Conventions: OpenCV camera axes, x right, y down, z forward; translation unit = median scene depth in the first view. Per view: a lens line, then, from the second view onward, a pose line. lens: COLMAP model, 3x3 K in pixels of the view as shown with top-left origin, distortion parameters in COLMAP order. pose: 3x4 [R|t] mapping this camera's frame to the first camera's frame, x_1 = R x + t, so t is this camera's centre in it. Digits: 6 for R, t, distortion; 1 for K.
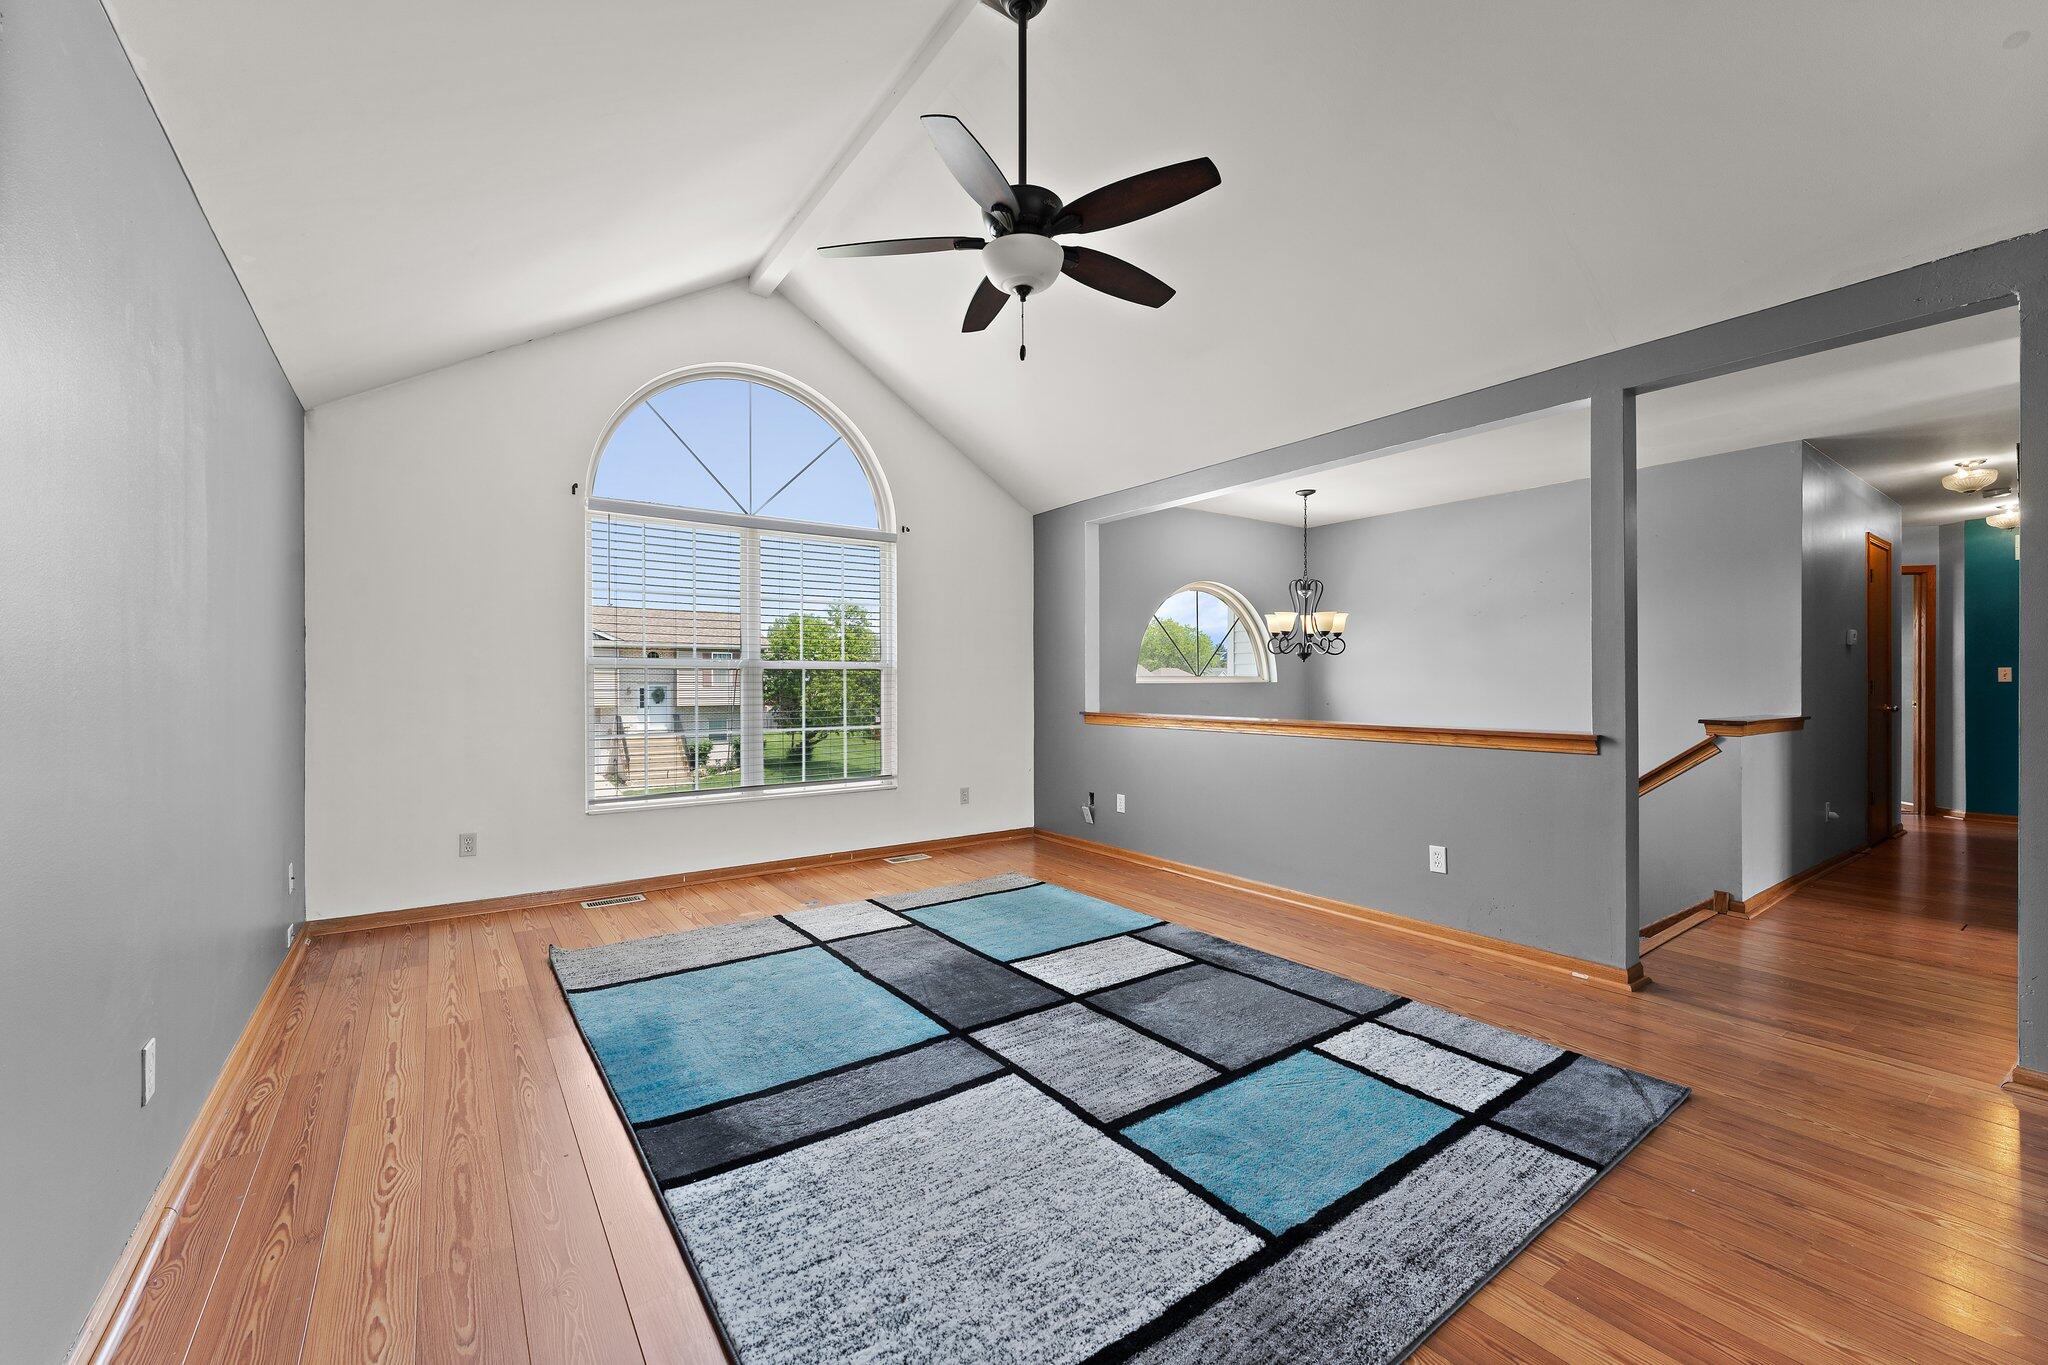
lens RADIAL K [[833.4, 0, 1024.9], [0, 833.4, 676.8], [0, 0, 1]] dist [-0.000407, 0.000400]
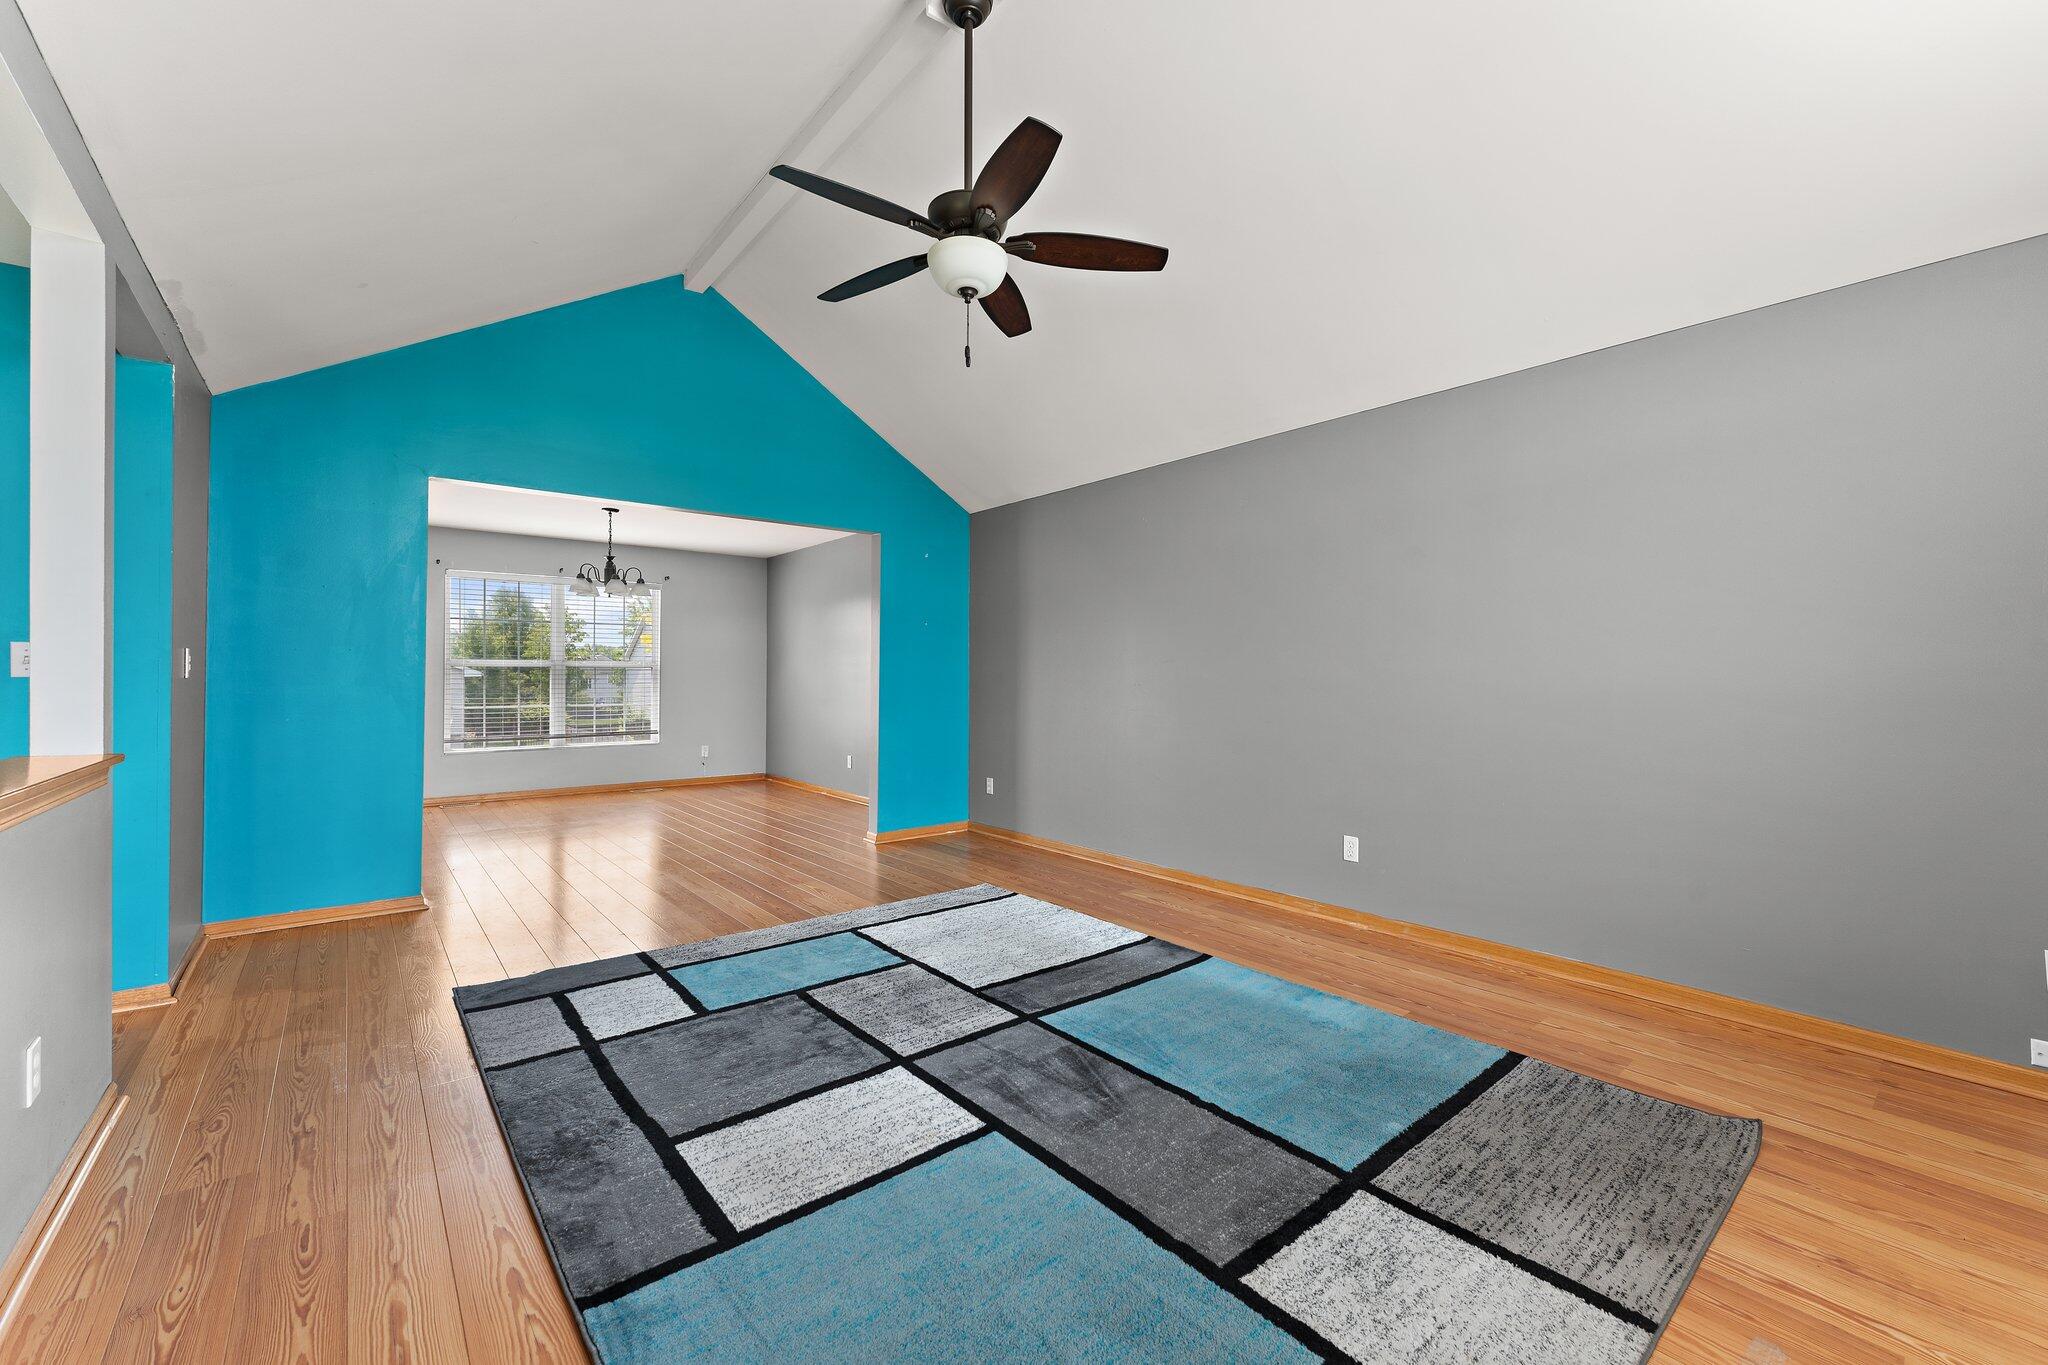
lens RADIAL K [[833.4, 0, 1035.7], [0, 833.4, 681.8], [0, 0, 1]] dist [-0.000407, 0.000400]
pose [[-0.997235, -0.001460, -0.074304, -0.009528], [-0.001504, 0.999999, 0.000533, 0.008936], [0.074303, 0.000644, -0.997235, 1.720165]]
